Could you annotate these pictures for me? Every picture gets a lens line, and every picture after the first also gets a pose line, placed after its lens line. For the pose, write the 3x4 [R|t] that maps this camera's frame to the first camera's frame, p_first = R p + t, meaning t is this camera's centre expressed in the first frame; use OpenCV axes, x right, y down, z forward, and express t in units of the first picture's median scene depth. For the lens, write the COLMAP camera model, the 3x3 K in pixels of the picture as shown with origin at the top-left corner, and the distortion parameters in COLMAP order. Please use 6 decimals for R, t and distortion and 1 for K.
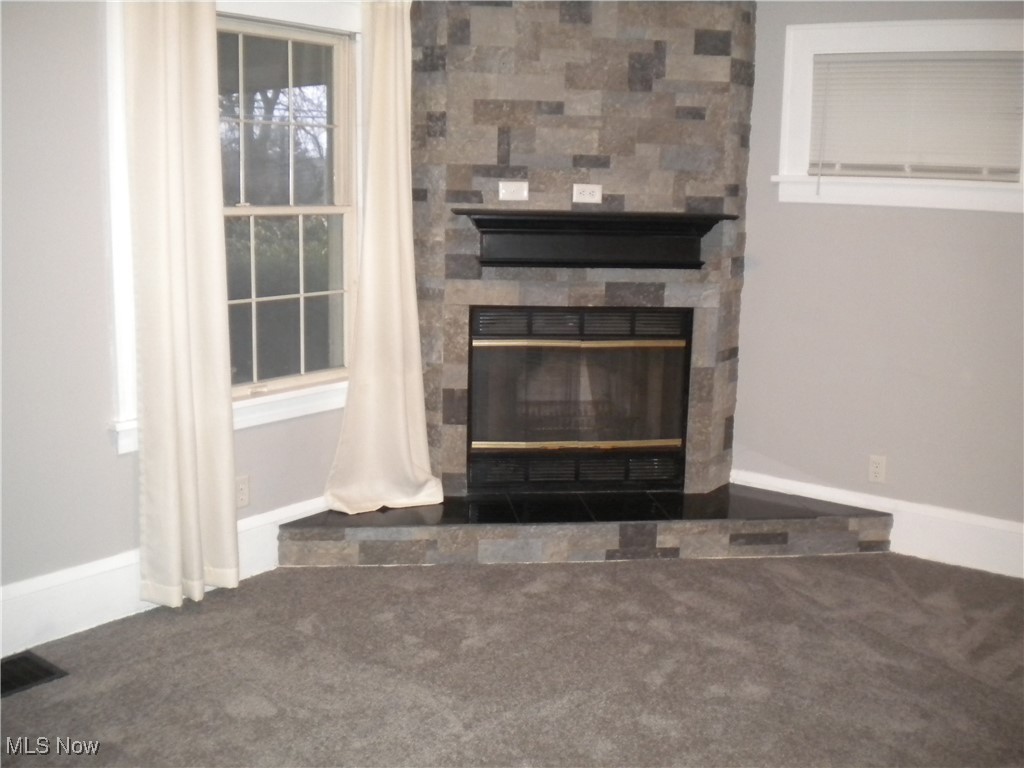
lens RADIAL K [[1083.3, 0, 512.0], [0, 1083.3, 384.0], [0, 0, 1]] dist [-0.008911, -0.257147]
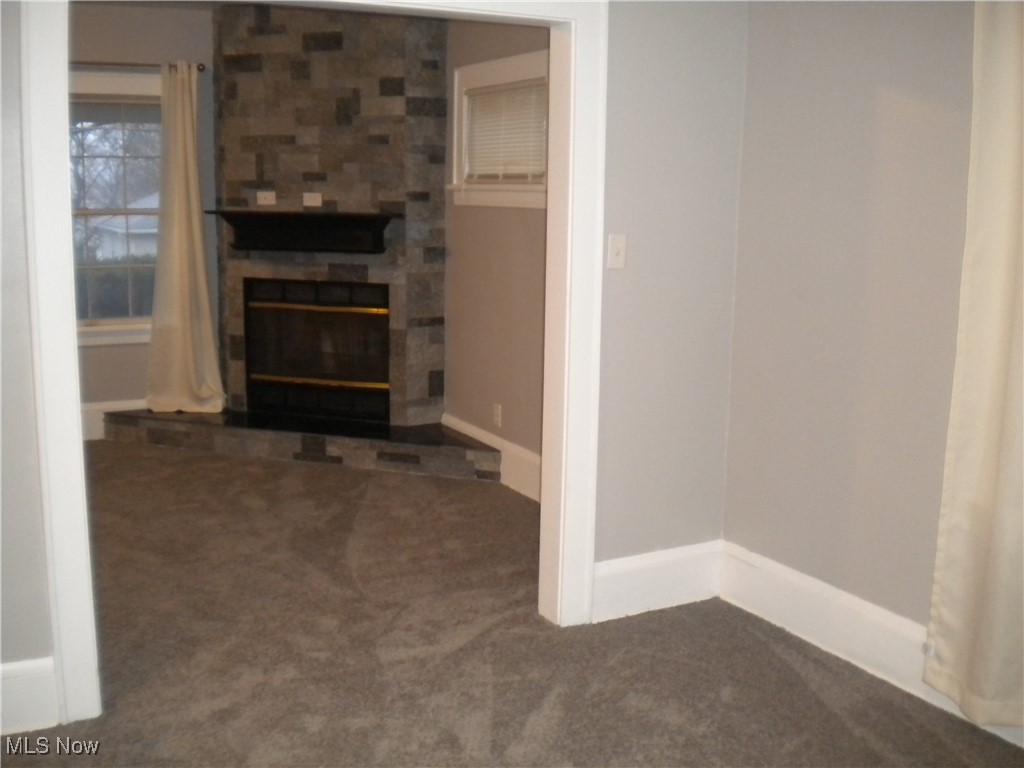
lens RADIAL K [[1083.3, 0, 512.0], [0, 1083.3, 384.0], [0, 0, 1]] dist [-0.008911, -0.257147]
pose [[0.898162, 0.067795, -0.434407, 0.928039], [-0.075011, 0.997183, 0.000535, 0.041978], [0.433219, 0.032105, 0.900717, -0.140420]]
